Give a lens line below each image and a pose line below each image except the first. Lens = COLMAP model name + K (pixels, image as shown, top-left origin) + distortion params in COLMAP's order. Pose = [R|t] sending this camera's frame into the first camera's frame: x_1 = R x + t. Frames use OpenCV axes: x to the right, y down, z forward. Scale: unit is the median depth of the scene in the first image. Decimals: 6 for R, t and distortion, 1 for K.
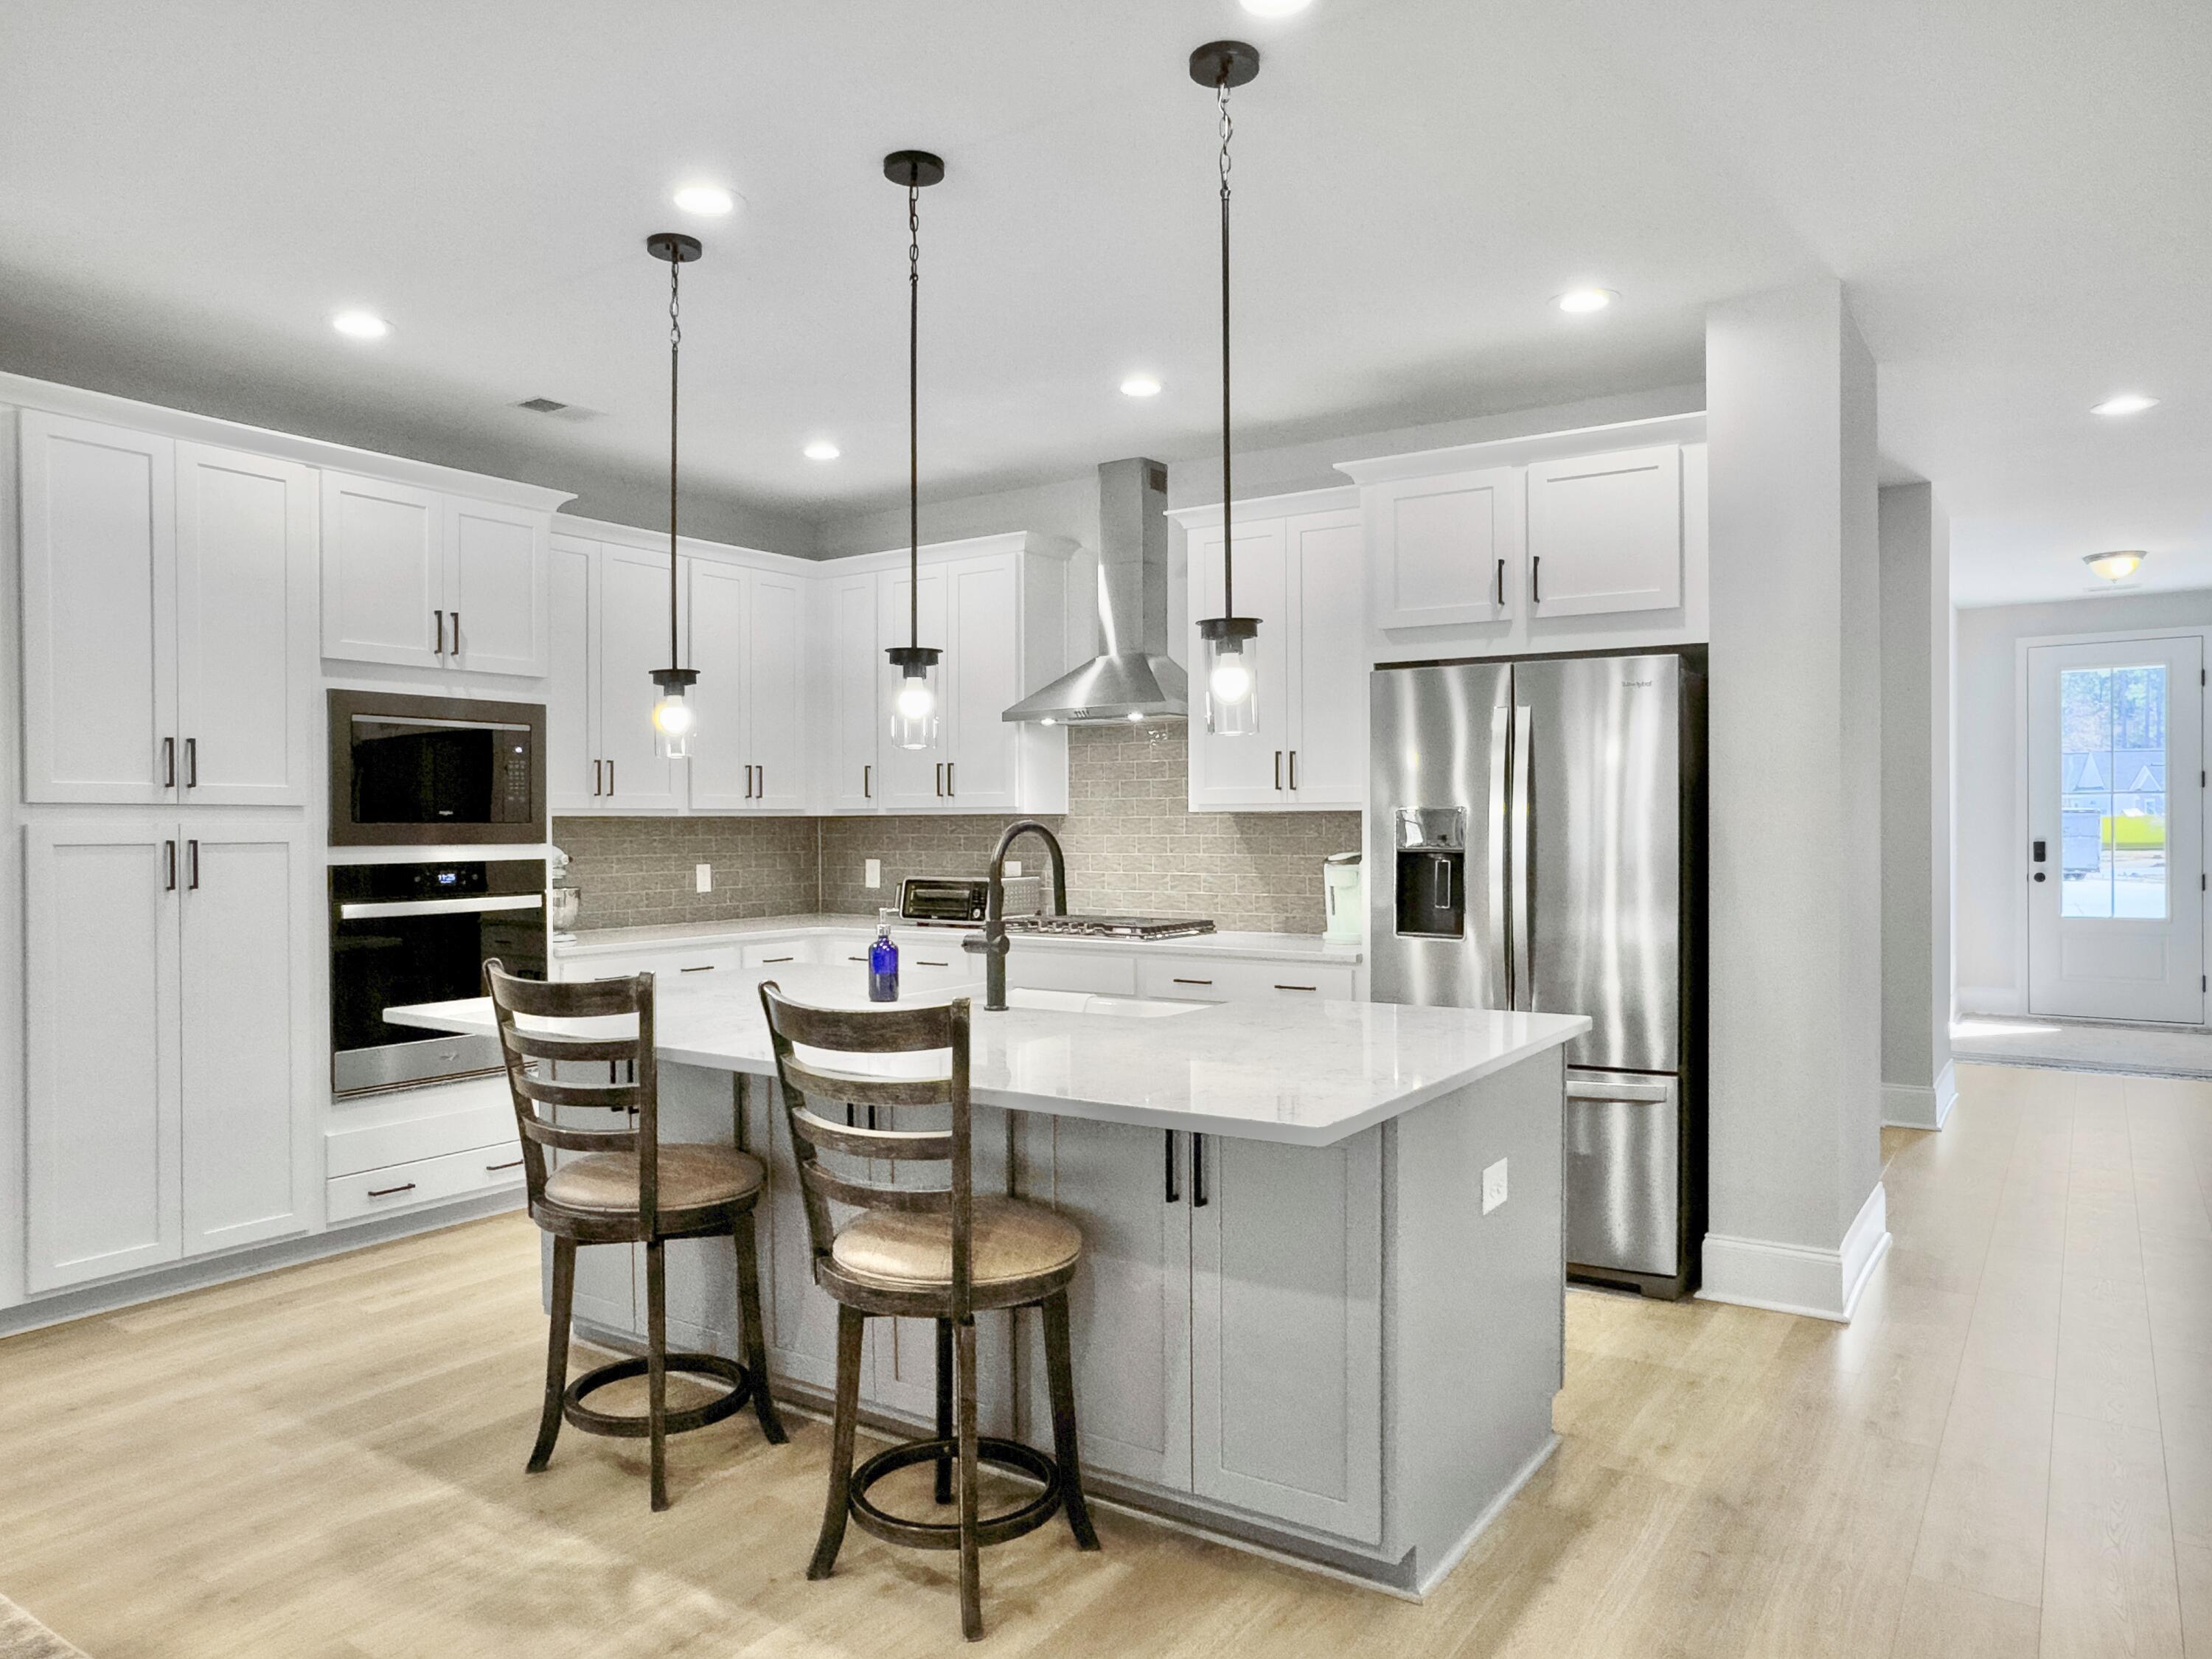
lens RADIAL K [[1477.4, 0, 1099.5], [0, 1477.4, 837.4], [0, 0, 1]] dist [-0.089758, 0.118493]
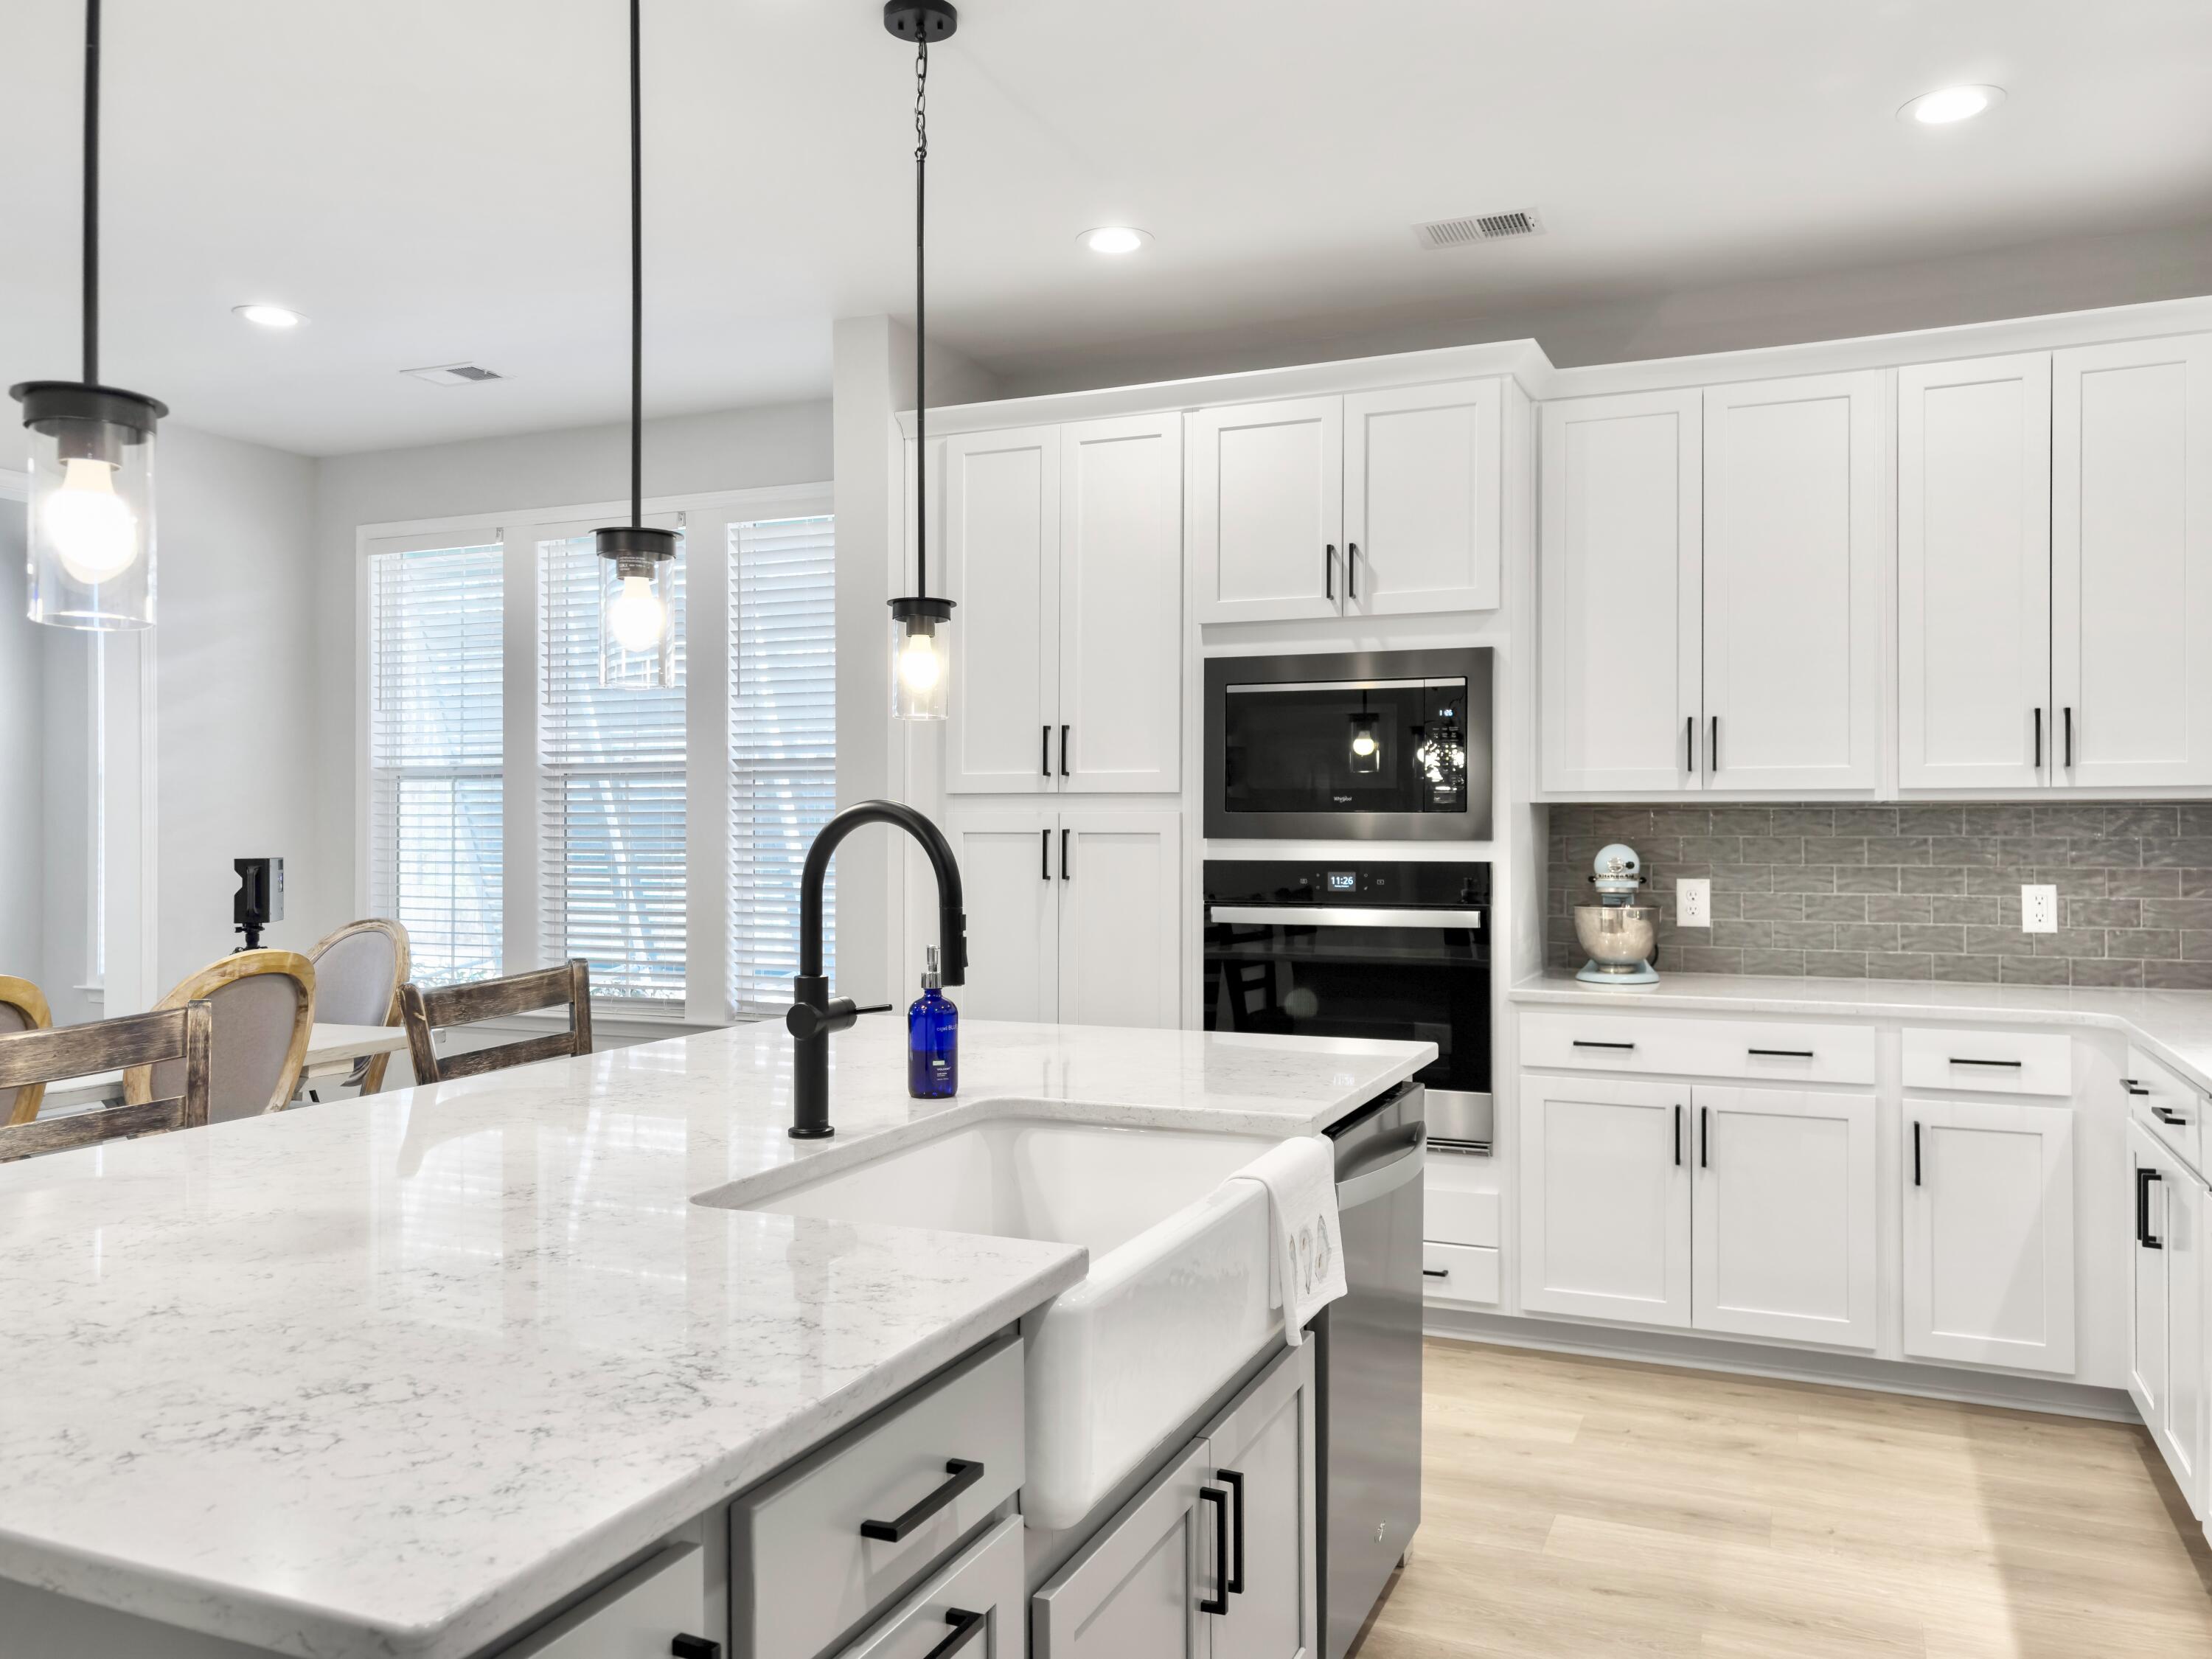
lens RADIAL K [[1652.9, 0, 1104.7], [0, 1652.9, 818.1], [0, 0, 1]] dist [0.022780, 0.000983]
pose [[0.189388, 0.000502, -0.981902, 0.459711], [-0.010705, 0.999941, -0.001554, -0.004014], [0.981844, 0.010806, 0.189382, 0.791542]]
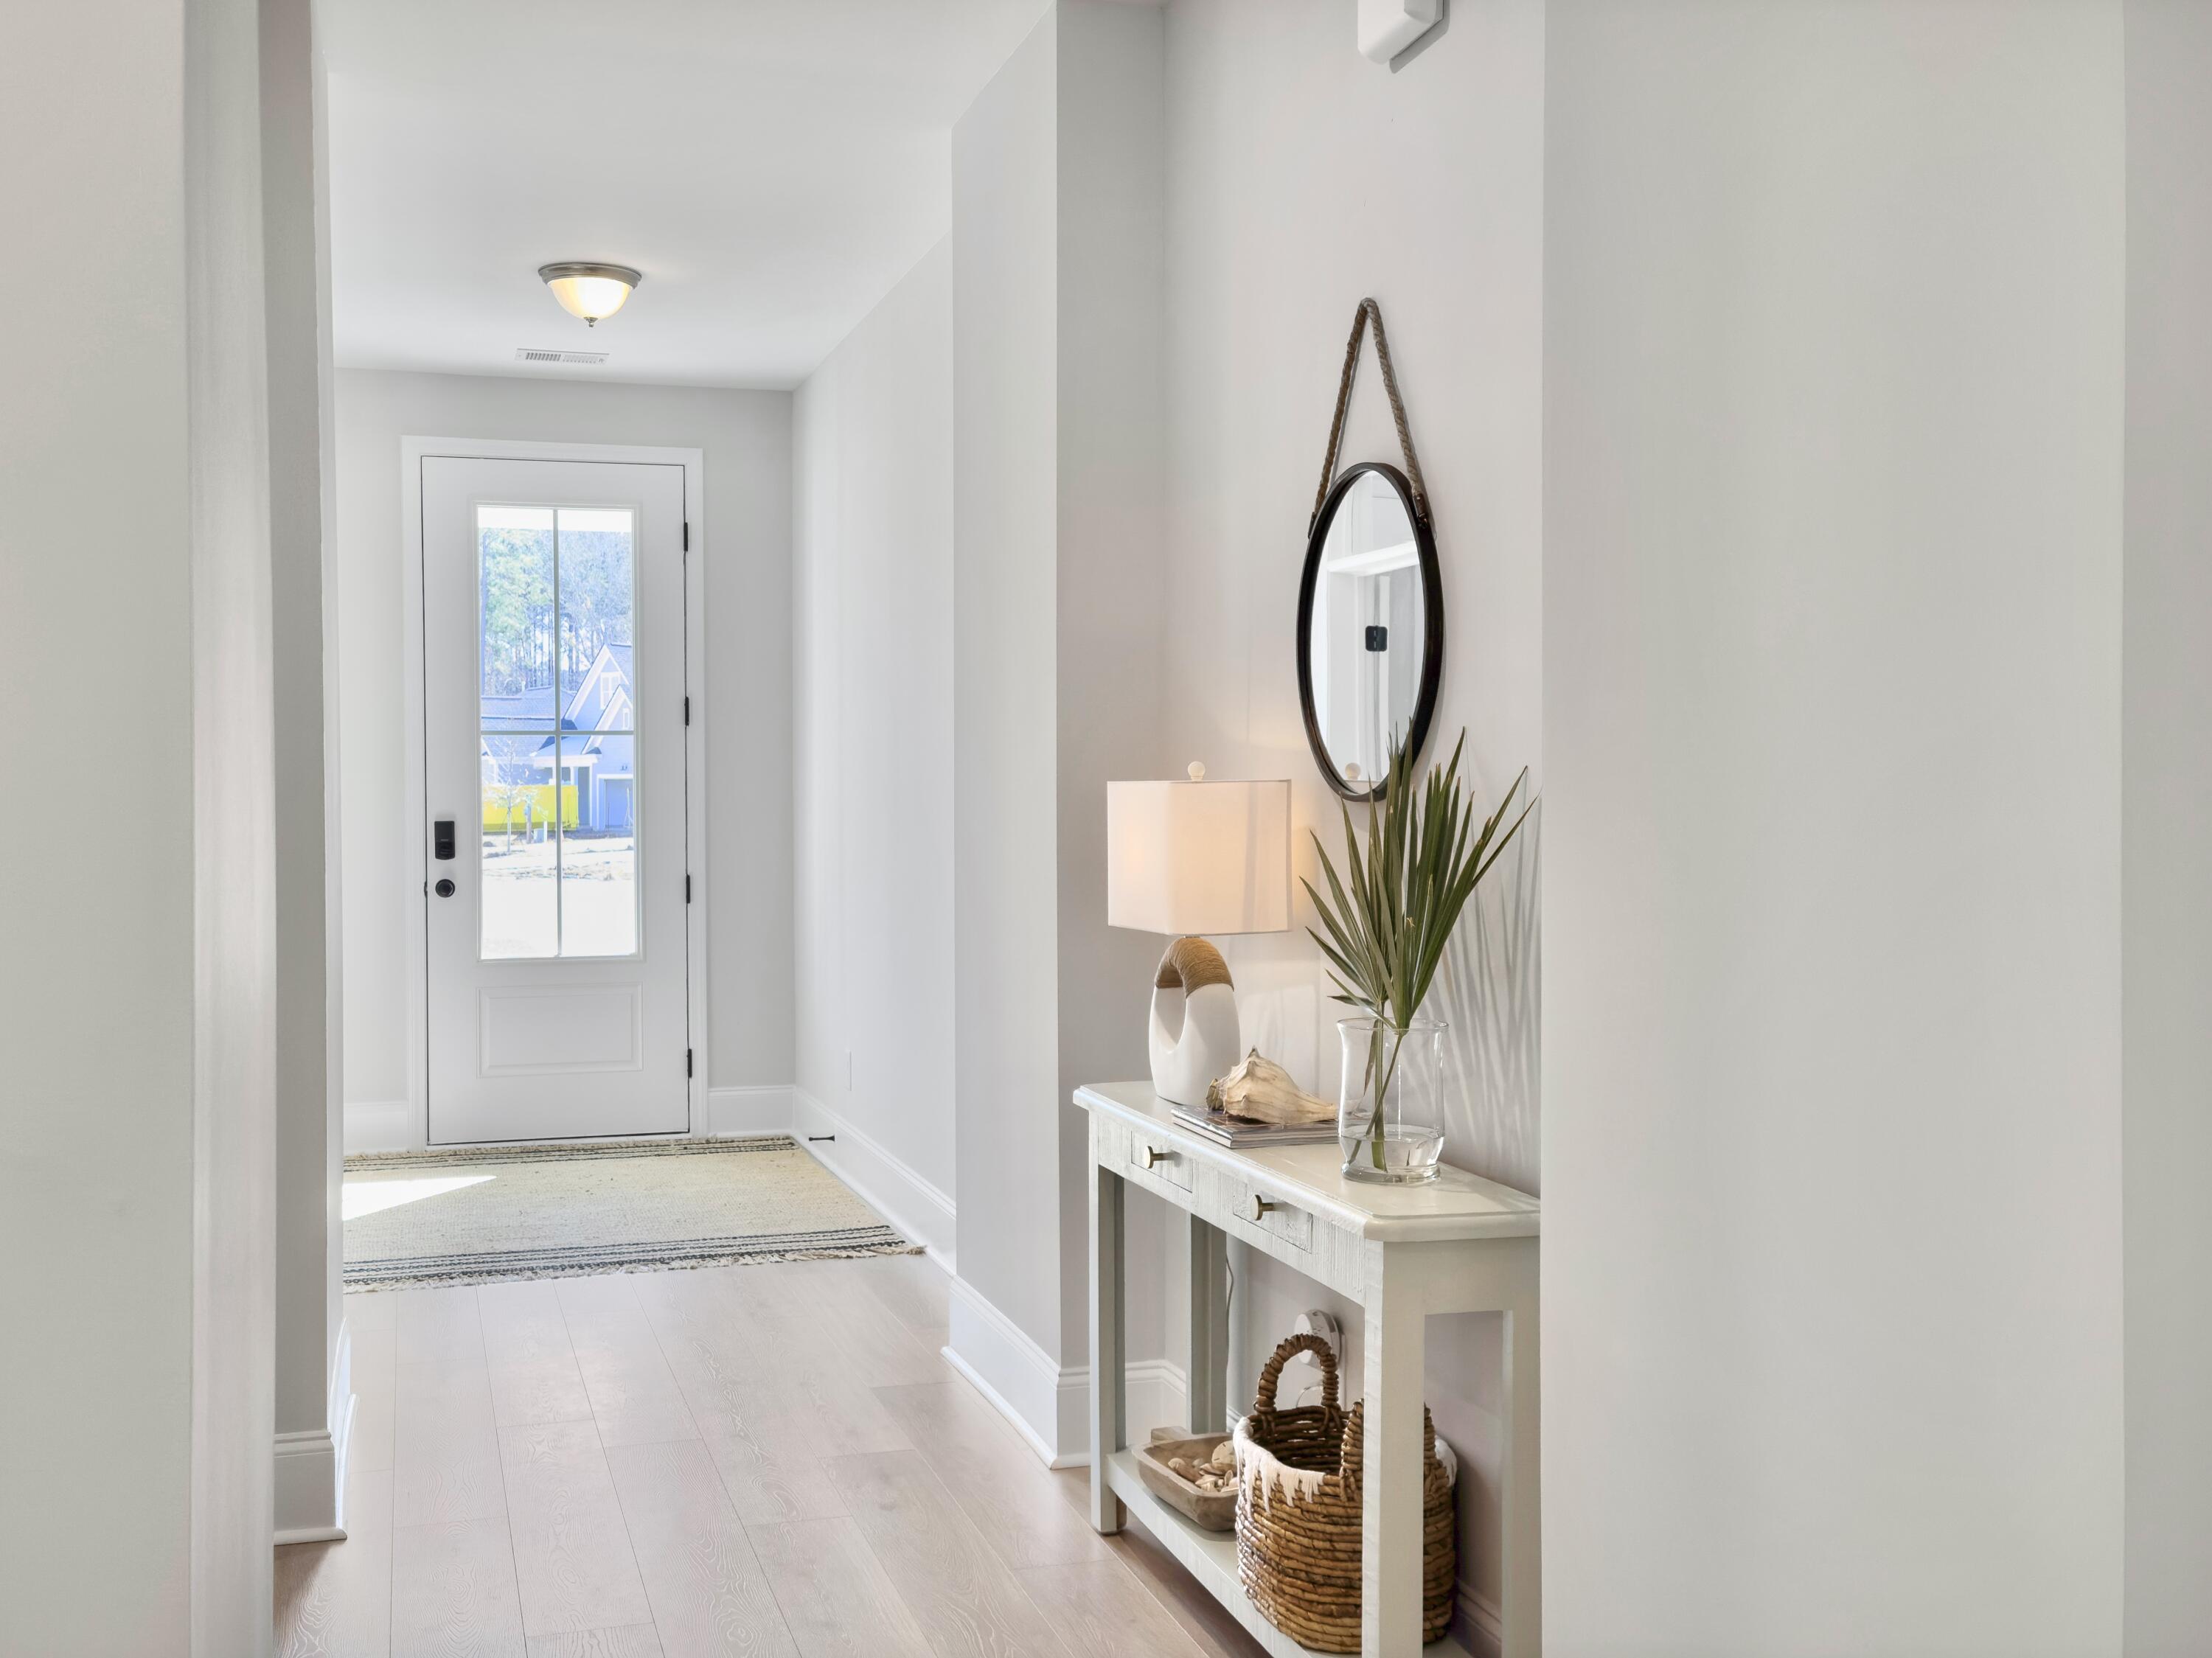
lens RADIAL K [[2340.0, 0, 1107.2], [0, 2340.0, 828.7], [0, 0, 1]] dist [0.004577, 0.003281]
pose [[0.627578, -0.008366, 0.778509, 0.300212], [0.006016, 0.999965, 0.005896, 0.004517], [-0.778531, 0.000983, 0.627606, 0.623703]]
